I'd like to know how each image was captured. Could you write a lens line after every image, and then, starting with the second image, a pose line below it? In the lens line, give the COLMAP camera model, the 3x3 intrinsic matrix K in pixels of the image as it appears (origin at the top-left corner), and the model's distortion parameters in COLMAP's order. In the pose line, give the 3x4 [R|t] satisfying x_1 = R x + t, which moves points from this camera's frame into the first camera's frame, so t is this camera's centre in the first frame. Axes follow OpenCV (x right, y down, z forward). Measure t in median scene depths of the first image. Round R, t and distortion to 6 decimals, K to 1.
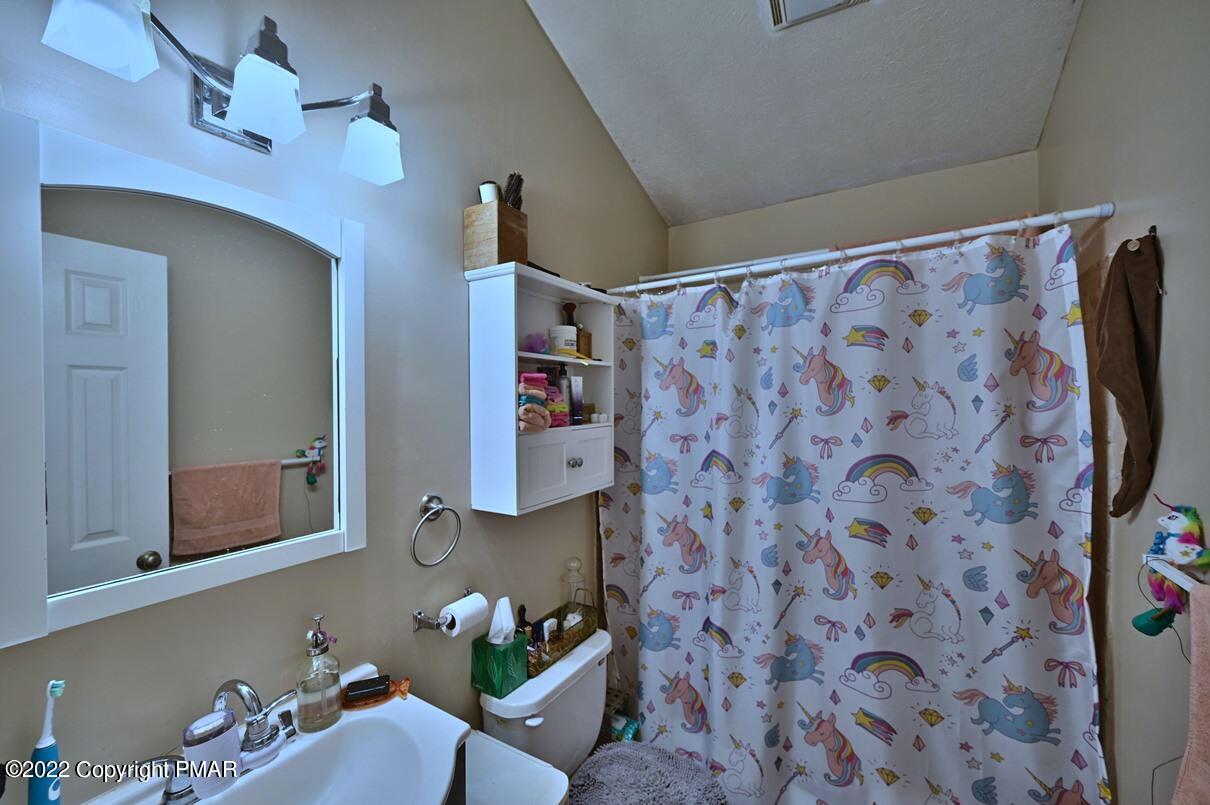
lens RADIAL K [[479.6, 0, 602.5], [0, 479.6, 402.2], [0, 0, 1]] dist [-0.000333, 0.000165]
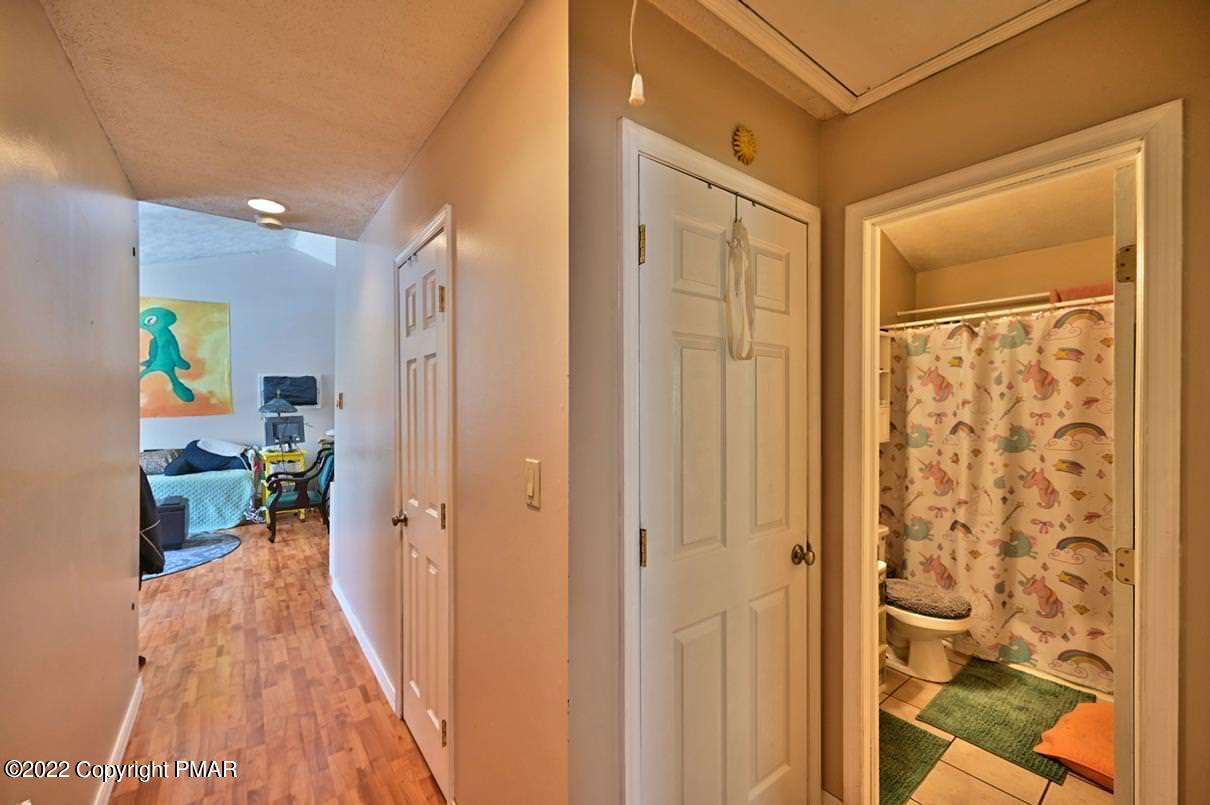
lens RADIAL K [[479.6, 0, 610.1], [0, 479.6, 404.8], [0, 0, 1]] dist [-0.000333, 0.000165]
pose [[0.939237, 0.006068, -0.343216, -0.367901], [-0.002920, 0.999949, 0.009689, 0.030033], [0.343257, -0.008098, 0.939207, -1.075638]]
